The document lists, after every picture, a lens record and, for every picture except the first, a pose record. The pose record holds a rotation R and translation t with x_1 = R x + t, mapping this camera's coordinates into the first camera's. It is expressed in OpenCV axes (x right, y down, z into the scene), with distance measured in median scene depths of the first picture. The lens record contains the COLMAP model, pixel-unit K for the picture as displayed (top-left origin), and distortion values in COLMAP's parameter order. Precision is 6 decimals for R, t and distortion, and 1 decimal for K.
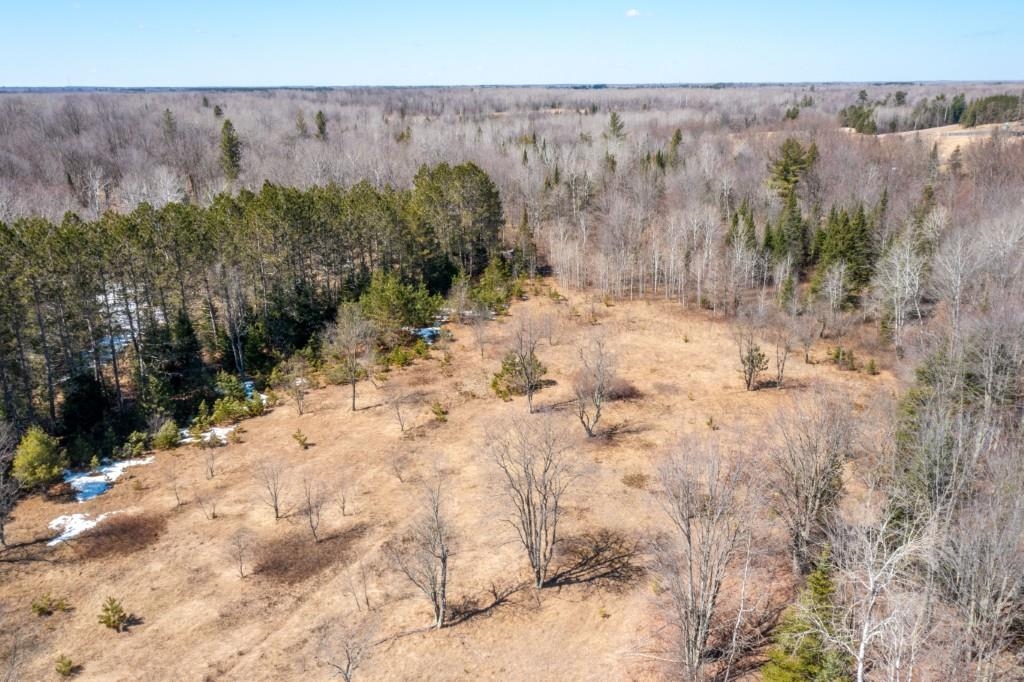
lens RADIAL K [[804.4, 0, 515.5], [0, 804.4, 355.1], [0, 0, 1]] dist [-0.029216, 0.010045]
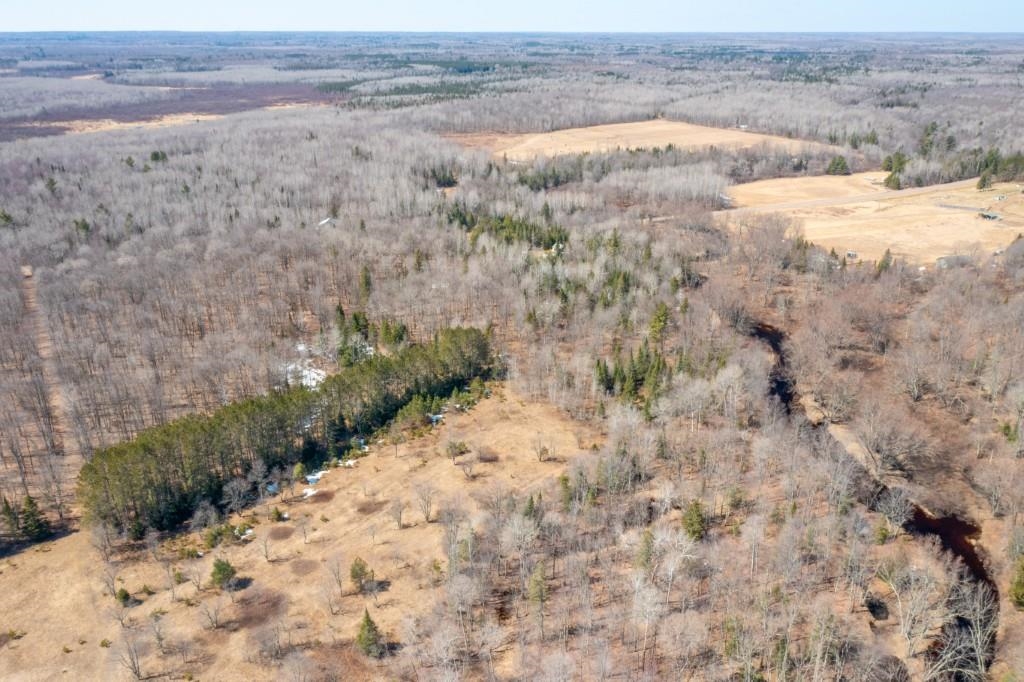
lens RADIAL K [[804.4, 0, 515.5], [0, 804.4, 355.1], [0, 0, 1]] dist [-0.029216, 0.010045]
pose [[0.984823, 0.073655, -0.157156, 0.786377], [-0.063498, 0.995614, 0.068710, -0.635690], [0.161528, -0.057688, 0.985181, -2.126710]]
